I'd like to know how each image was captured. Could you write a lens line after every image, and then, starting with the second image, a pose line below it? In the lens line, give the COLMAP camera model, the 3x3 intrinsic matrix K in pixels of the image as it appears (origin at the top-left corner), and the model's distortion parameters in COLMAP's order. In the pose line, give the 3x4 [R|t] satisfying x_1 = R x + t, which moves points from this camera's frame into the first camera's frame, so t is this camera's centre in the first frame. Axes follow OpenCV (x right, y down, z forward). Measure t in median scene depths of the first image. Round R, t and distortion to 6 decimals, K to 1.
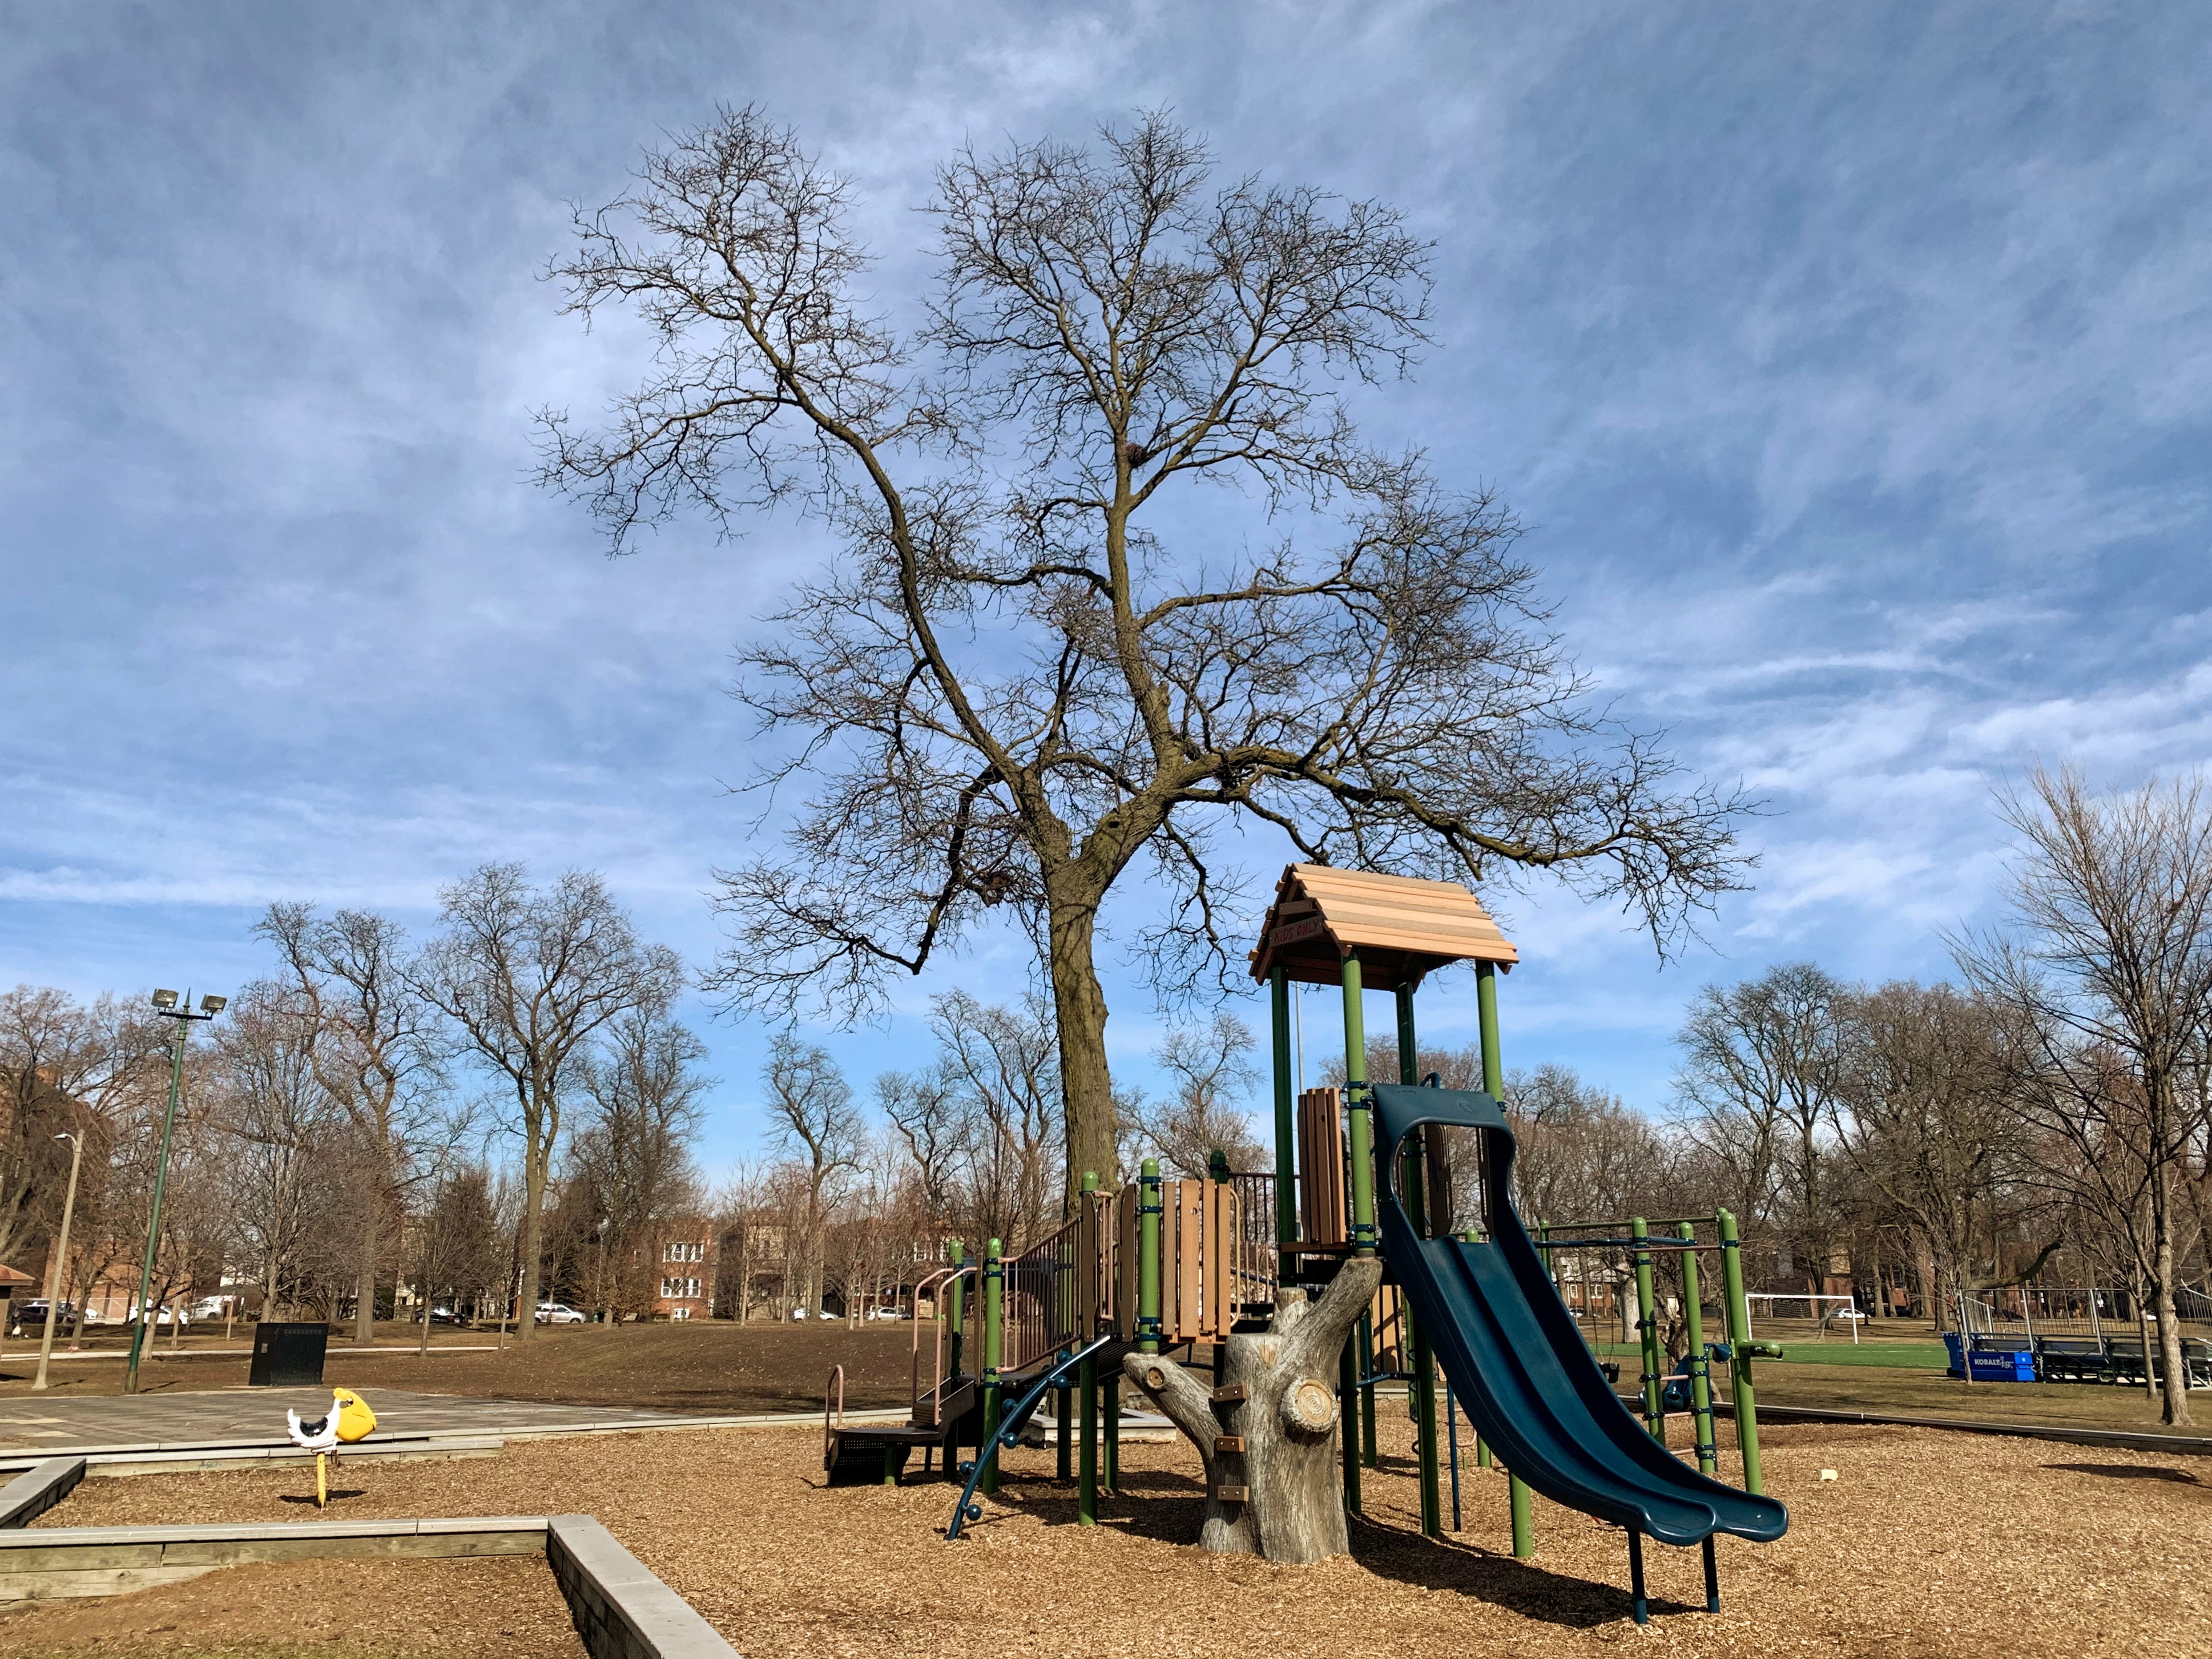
lens RADIAL K [[1835.7, 0, 1106.0], [0, 1835.7, 829.5], [0, 0, 1]] dist [0.137570, -0.287043]
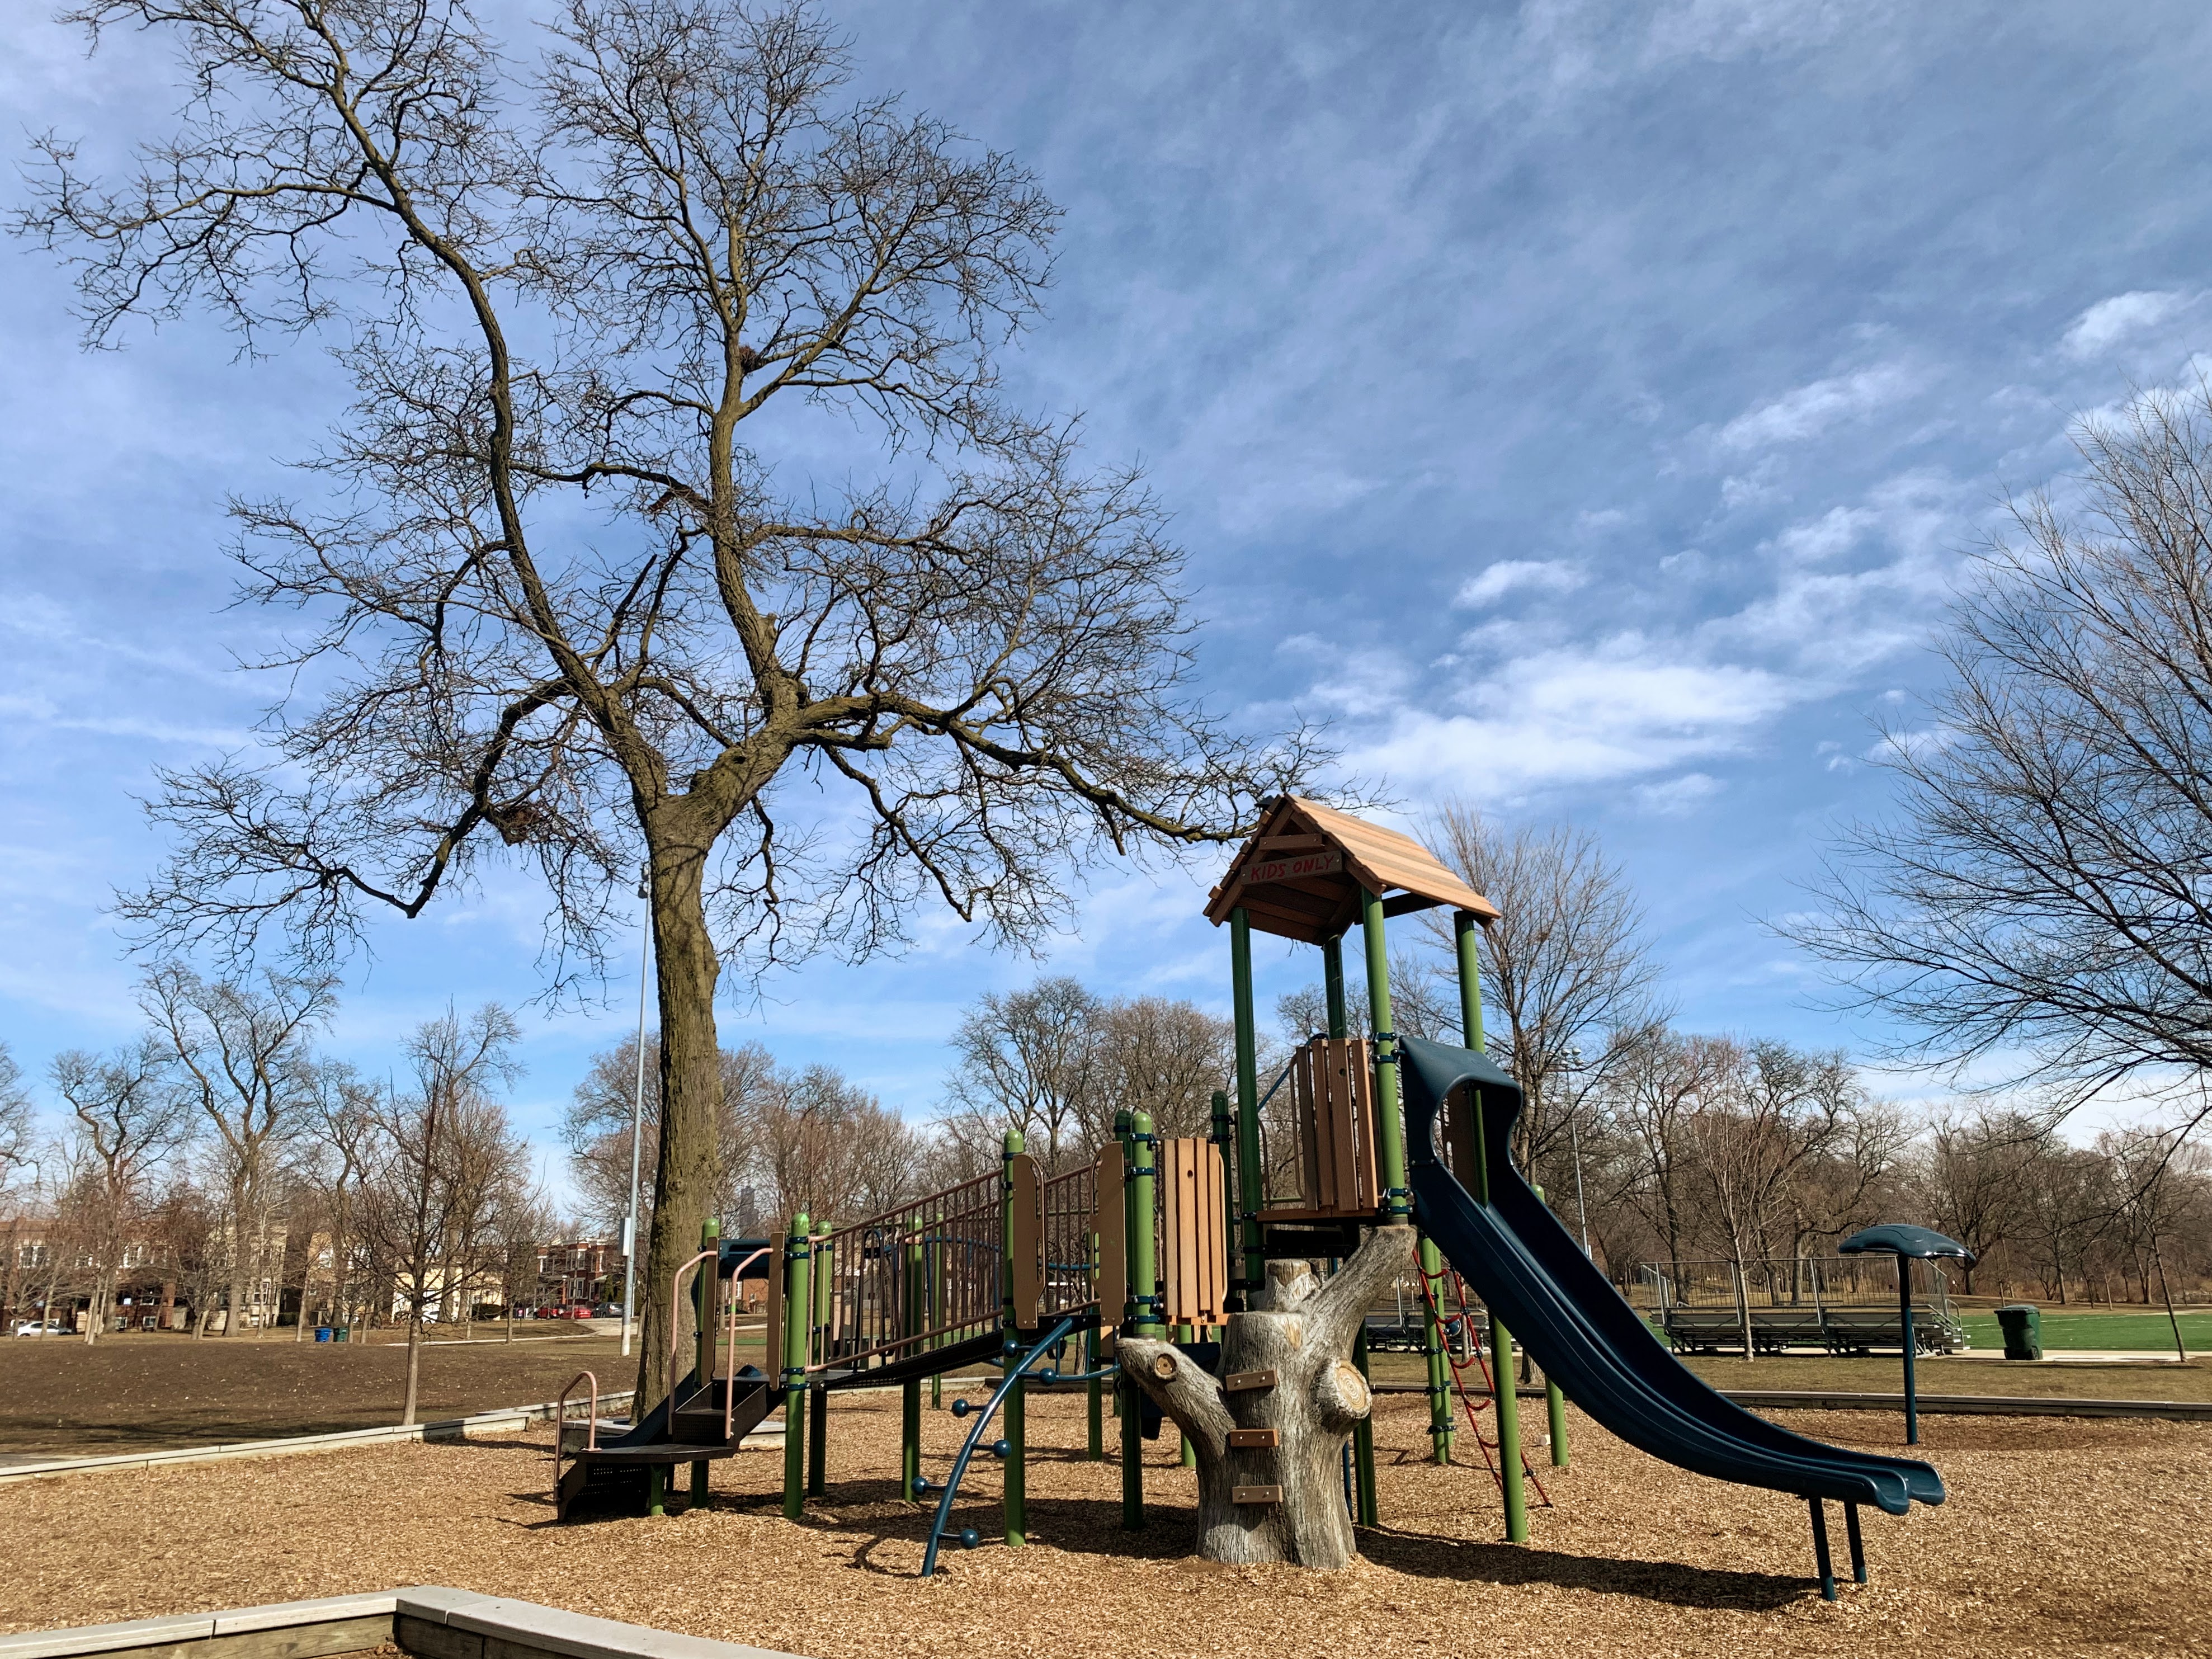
lens RADIAL K [[1769.0, 0, 1130.5], [0, 1769.0, 836.2], [0, 0, 1]] dist [0.097340, -0.154768]
pose [[0.897726, 0.089592, 0.431349, -0.168482], [-0.087805, 0.995846, -0.024099, 0.033207], [-0.431716, -0.016240, 0.901863, 0.121932]]
